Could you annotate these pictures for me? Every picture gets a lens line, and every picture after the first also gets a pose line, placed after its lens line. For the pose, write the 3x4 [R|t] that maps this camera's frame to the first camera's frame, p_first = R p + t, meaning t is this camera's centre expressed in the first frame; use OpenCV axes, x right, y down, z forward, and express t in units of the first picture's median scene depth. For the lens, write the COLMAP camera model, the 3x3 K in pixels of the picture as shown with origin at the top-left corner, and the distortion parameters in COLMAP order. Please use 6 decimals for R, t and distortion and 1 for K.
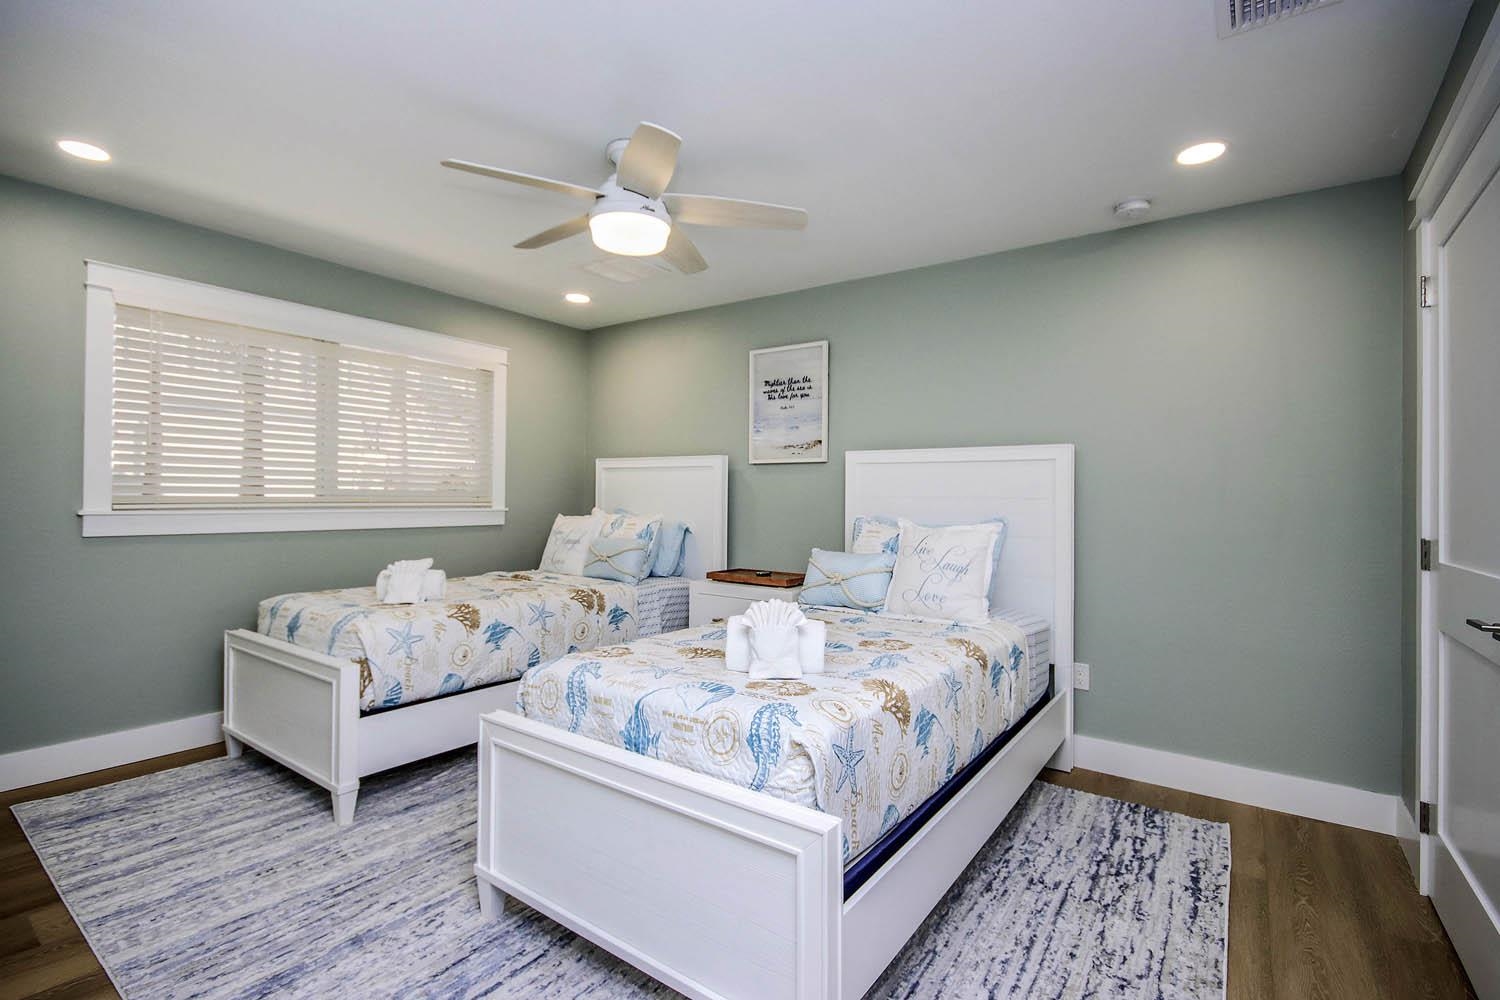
lens RADIAL K [[695.7, 0, 748.0], [0, 695.7, 498.6], [0, 0, 1]] dist [-0.000948, 0.000208]
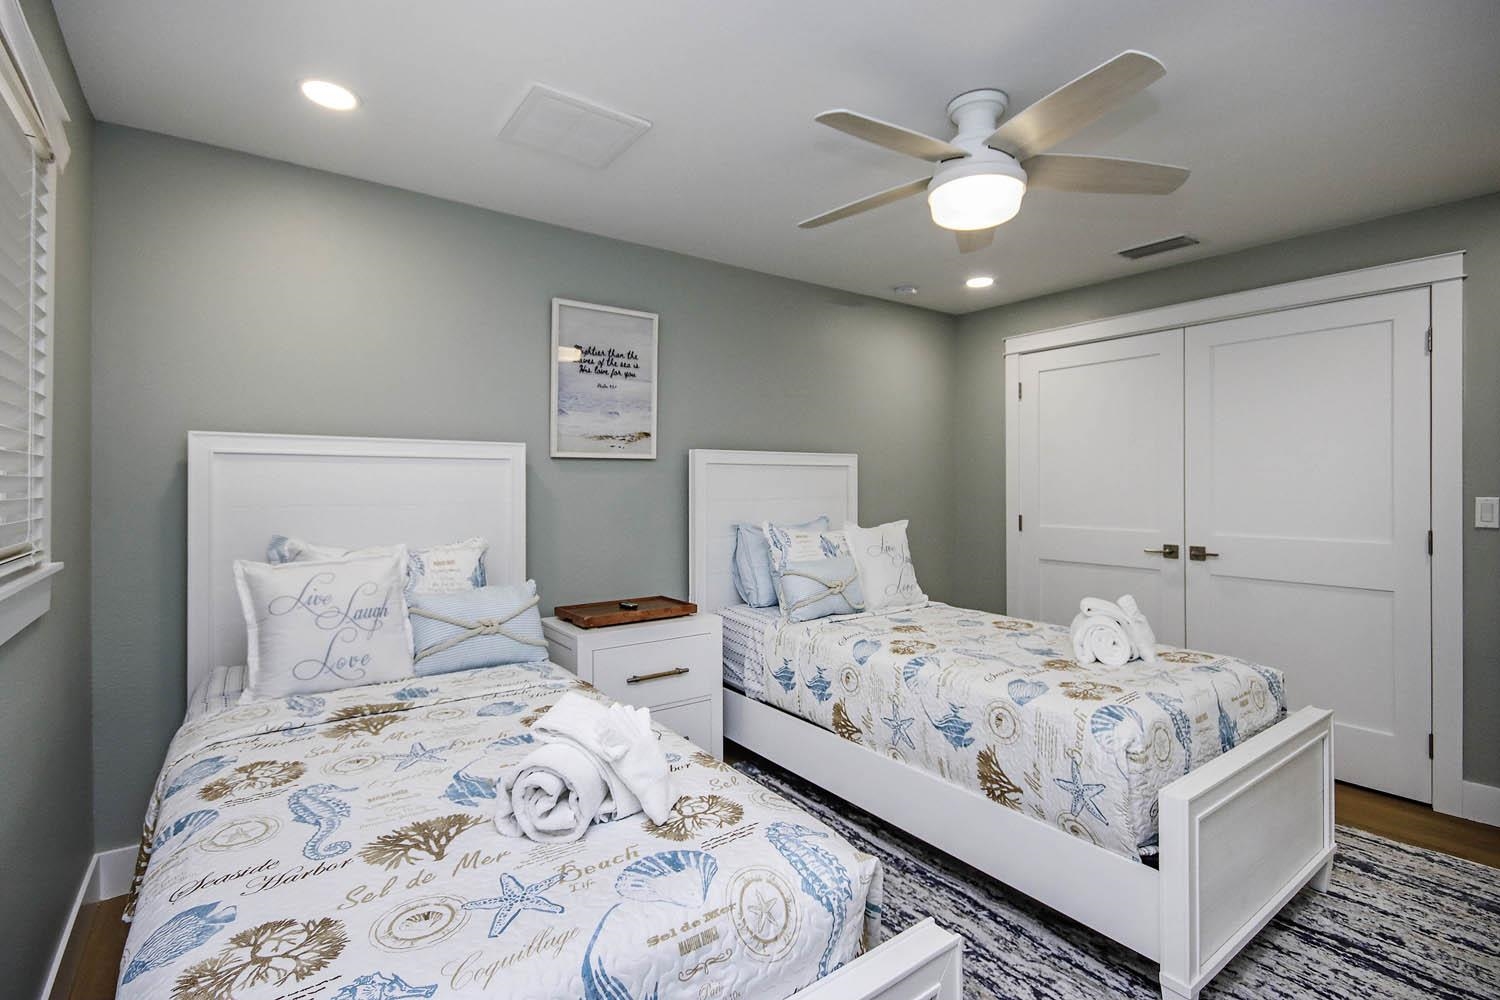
lens RADIAL K [[695.7, 0, 746.0], [0, 695.7, 485.6], [0, 0, 1]] dist [-0.000948, 0.000208]
pose [[0.306590, -0.006098, 0.951822, -0.630268], [0.016061, 0.999870, 0.001233, -0.020078], [-0.951706, 0.014909, 0.306648, 0.622455]]
